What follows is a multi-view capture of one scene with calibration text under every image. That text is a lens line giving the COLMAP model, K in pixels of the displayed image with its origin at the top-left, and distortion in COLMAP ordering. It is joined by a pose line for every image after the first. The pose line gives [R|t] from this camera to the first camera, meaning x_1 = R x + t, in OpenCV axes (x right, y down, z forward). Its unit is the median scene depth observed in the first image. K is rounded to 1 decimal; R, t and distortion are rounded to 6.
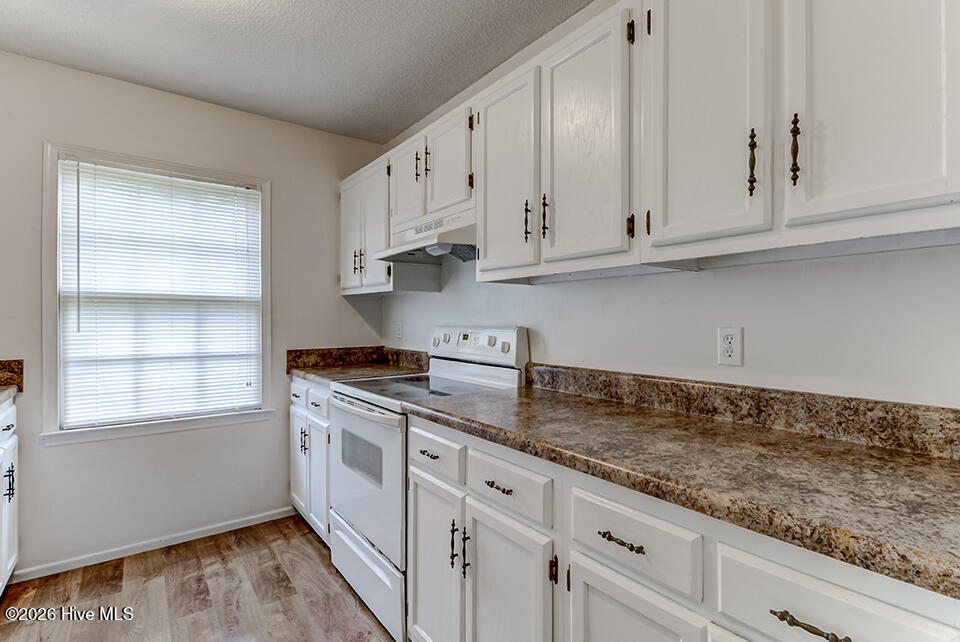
lens RADIAL K [[452.6, 0, 484.6], [0, 452.6, 318.1], [0, 0, 1]] dist [0.005944, -0.006369]
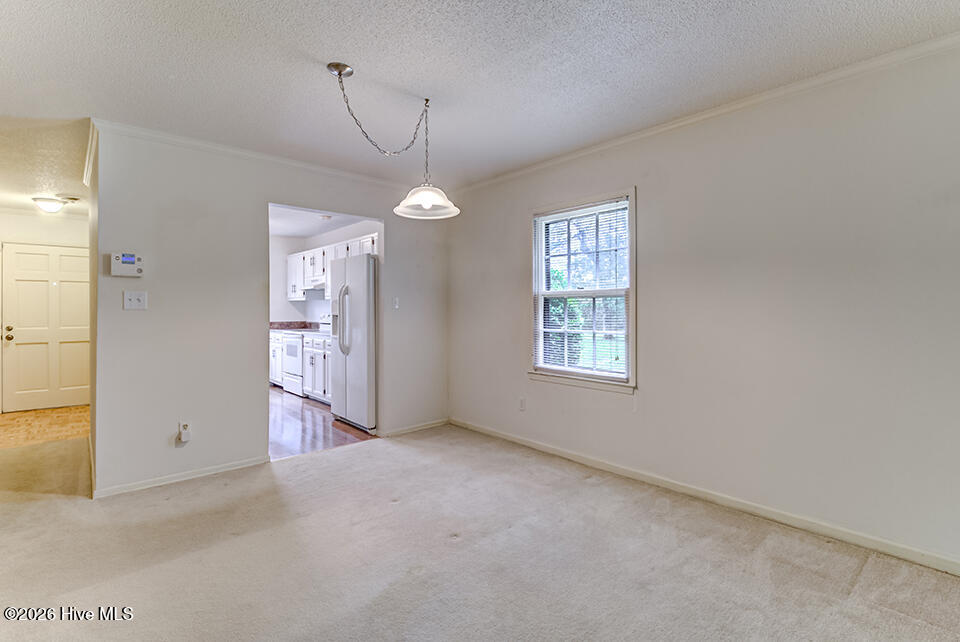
lens RADIAL K [[452.6, 0, 474.7], [0, 452.6, 307.6], [0, 0, 1]] dist [0.005944, -0.006369]
pose [[0.998260, -0.005448, 0.058710, 0.799731], [0.005542, 0.999984, -0.001434, -0.004878], [-0.058701, 0.001757, 0.998274, -2.202712]]
